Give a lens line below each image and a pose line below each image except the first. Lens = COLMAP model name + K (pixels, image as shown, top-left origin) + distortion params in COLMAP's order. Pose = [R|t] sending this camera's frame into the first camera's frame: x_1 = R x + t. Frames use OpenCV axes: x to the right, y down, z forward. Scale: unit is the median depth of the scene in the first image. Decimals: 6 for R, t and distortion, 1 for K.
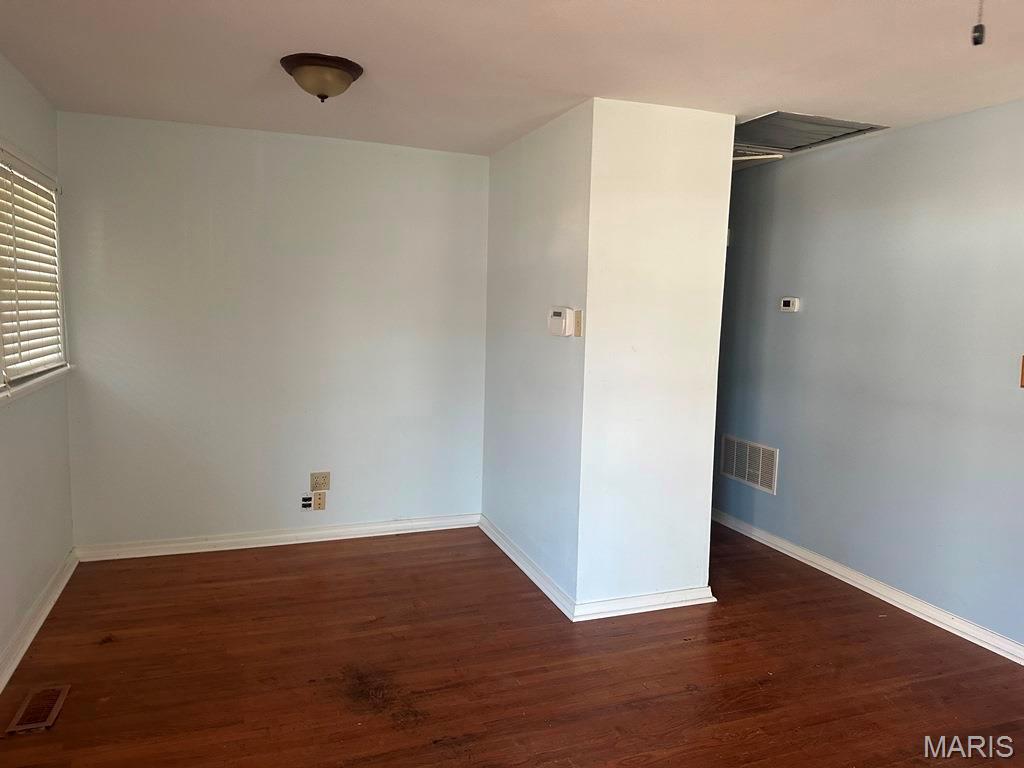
lens RADIAL K [[717.0, 0, 517.1], [0, 717.0, 379.5], [0, 0, 1]] dist [0.068909, -0.084786]
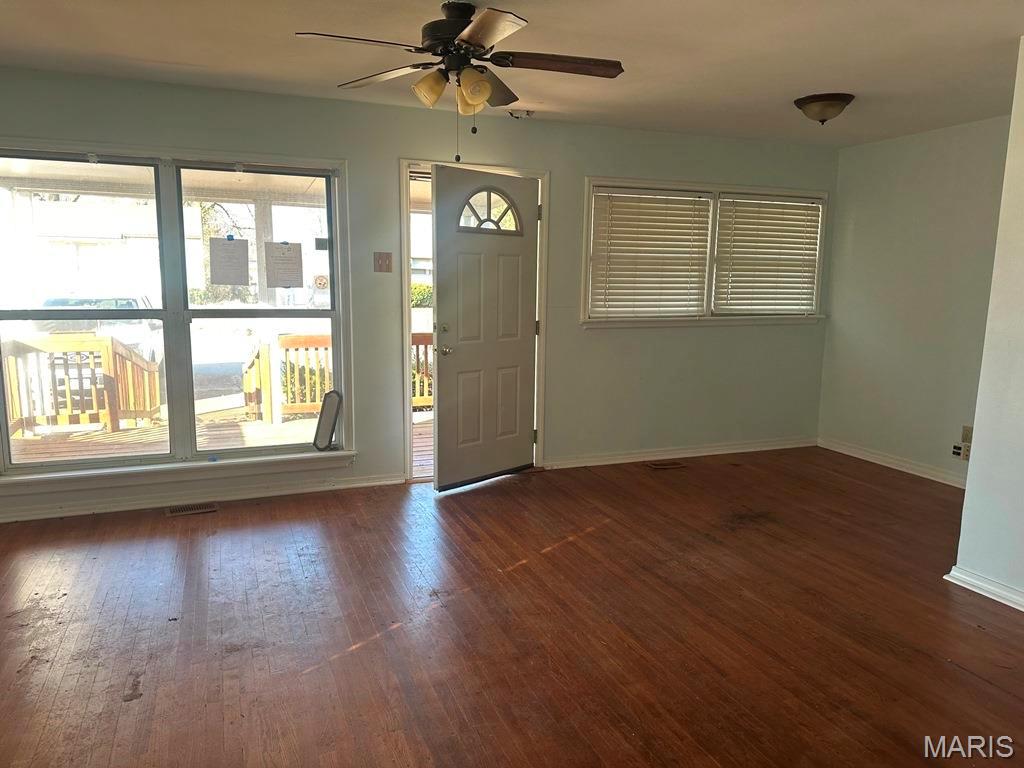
lens RADIAL K [[717.0, 0, 510.3], [0, 717.0, 385.6], [0, 0, 1]] dist [0.068909, -0.084786]
pose [[0.027157, 0.125591, -0.991710, 0.981846], [-0.116693, 0.985692, 0.121633, 0.018631], [0.992797, 0.112422, 0.041424, 0.315250]]
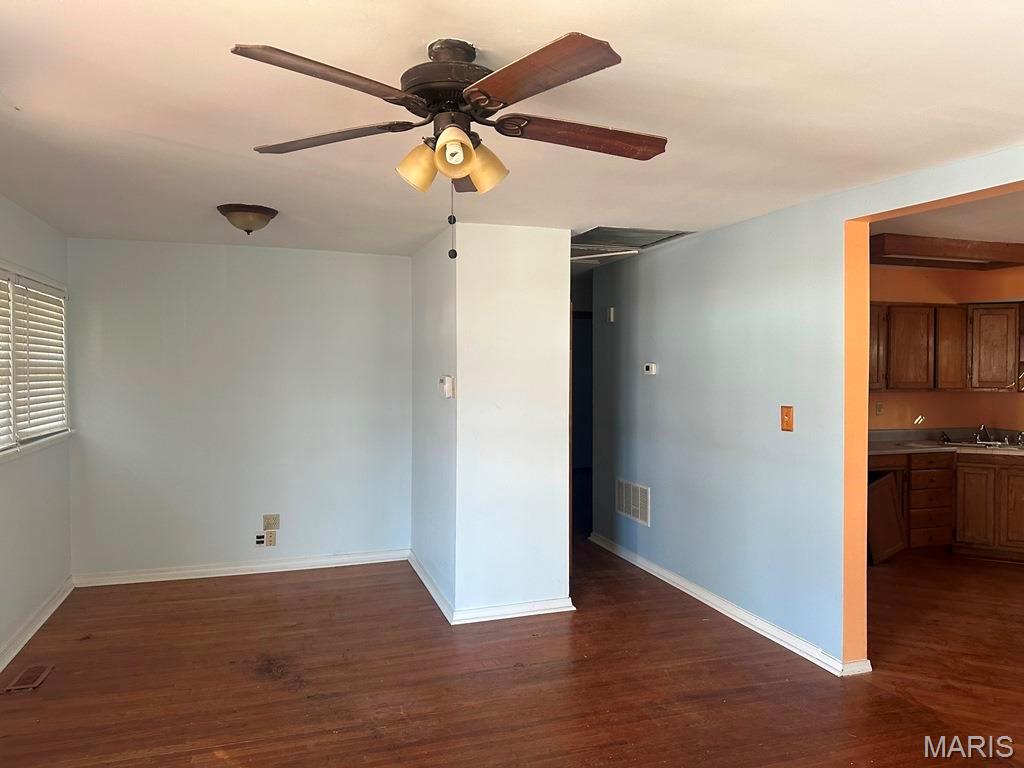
lens RADIAL K [[717.0, 0, 510.9], [0, 717.0, 379.0], [0, 0, 1]] dist [0.068909, -0.084786]
pose [[0.998864, -0.023720, -0.041318, 0.233056], [0.020048, 0.995995, -0.087128, 0.019173], [0.043219, 0.086201, 0.995340, -0.274876]]
